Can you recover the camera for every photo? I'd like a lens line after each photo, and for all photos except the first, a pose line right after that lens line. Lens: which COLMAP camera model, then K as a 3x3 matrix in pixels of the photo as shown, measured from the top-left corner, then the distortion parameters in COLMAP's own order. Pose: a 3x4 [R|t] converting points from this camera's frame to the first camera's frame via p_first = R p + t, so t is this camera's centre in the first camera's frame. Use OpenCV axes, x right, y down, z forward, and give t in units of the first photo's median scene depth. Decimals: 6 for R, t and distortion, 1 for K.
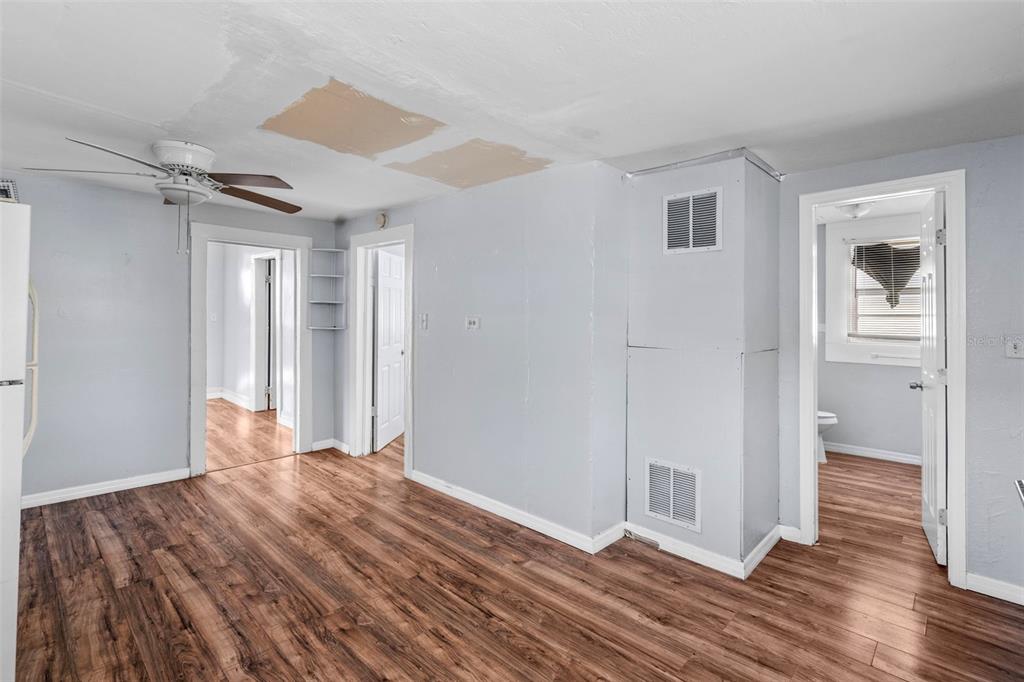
lens RADIAL K [[474.3, 0, 515.8], [0, 474.3, 315.0], [0, 0, 1]] dist [-0.000290, 0.000123]
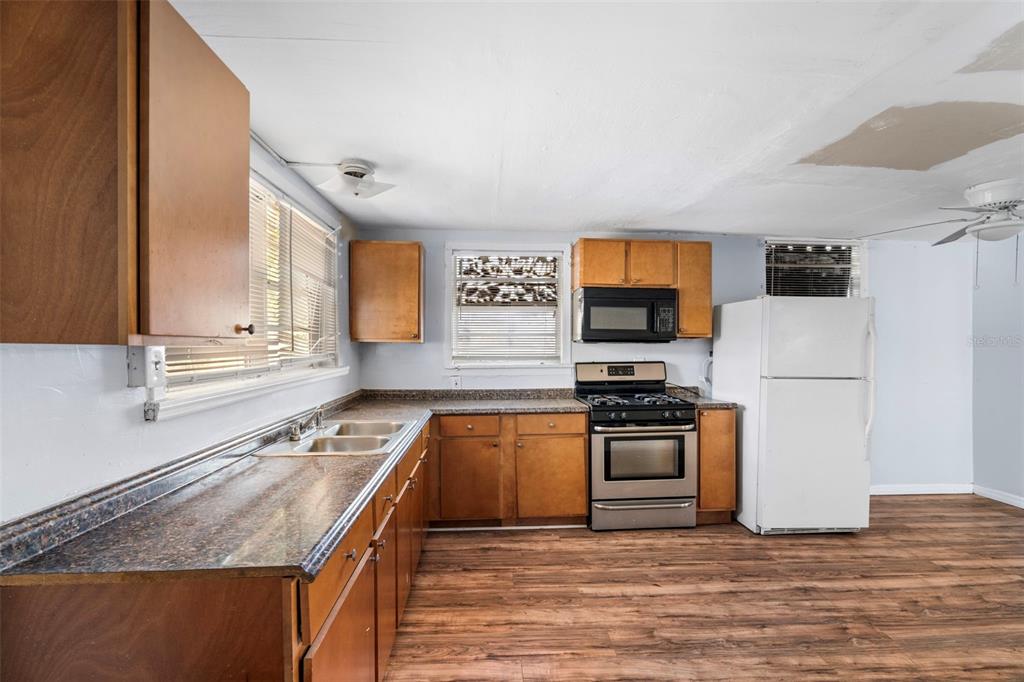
lens RADIAL K [[467.7, 0, 513.8], [0, 467.7, 355.4], [0, 0, 1]] dist [-0.000644, 0.000080]
pose [[-0.688715, 0.000442, -0.725032, 0.823864], [-0.007408, 0.999943, 0.007646, 0.020037], [0.724995, 0.010637, -0.688672, 1.016815]]
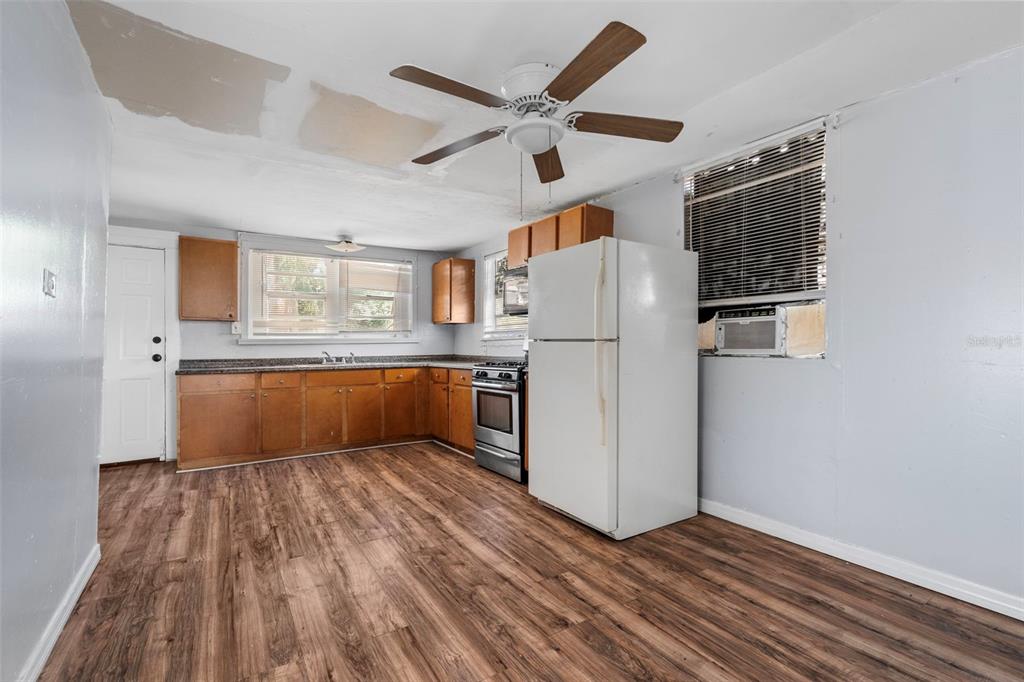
lens RADIAL K [[467.4, 0, 513.3], [0, 467.4, 344.5], [0, 0, 1]] dist [-0.002379, 0.000269]
pose [[-0.966560, -0.010033, 0.256245, -0.944759], [-0.011688, 0.999919, -0.004938, 0.107736], [-0.256175, -0.007768, -0.966599, 1.914973]]
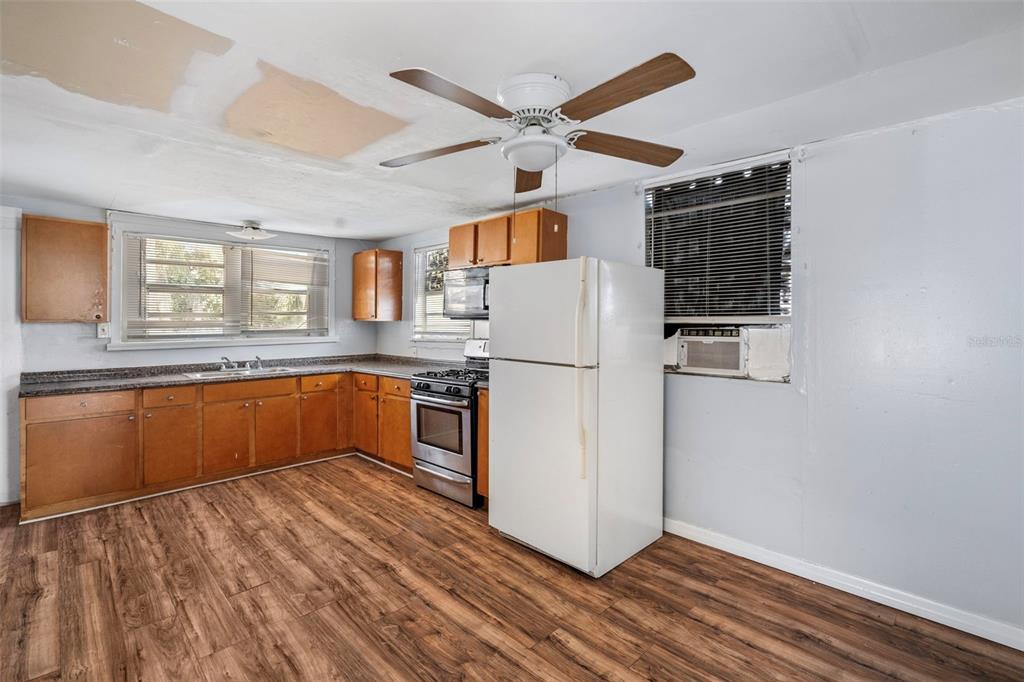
lens RADIAL K [[475.0, 0, 515.3], [0, 475.0, 322.5], [0, 0, 1]] dist [-0.002170, 0.000234]
pose [[-0.998965, -0.014605, 0.043085, -0.765033], [-0.014865, 0.999873, -0.005712, 0.002477], [-0.042997, -0.006346, -0.999055, 1.852259]]
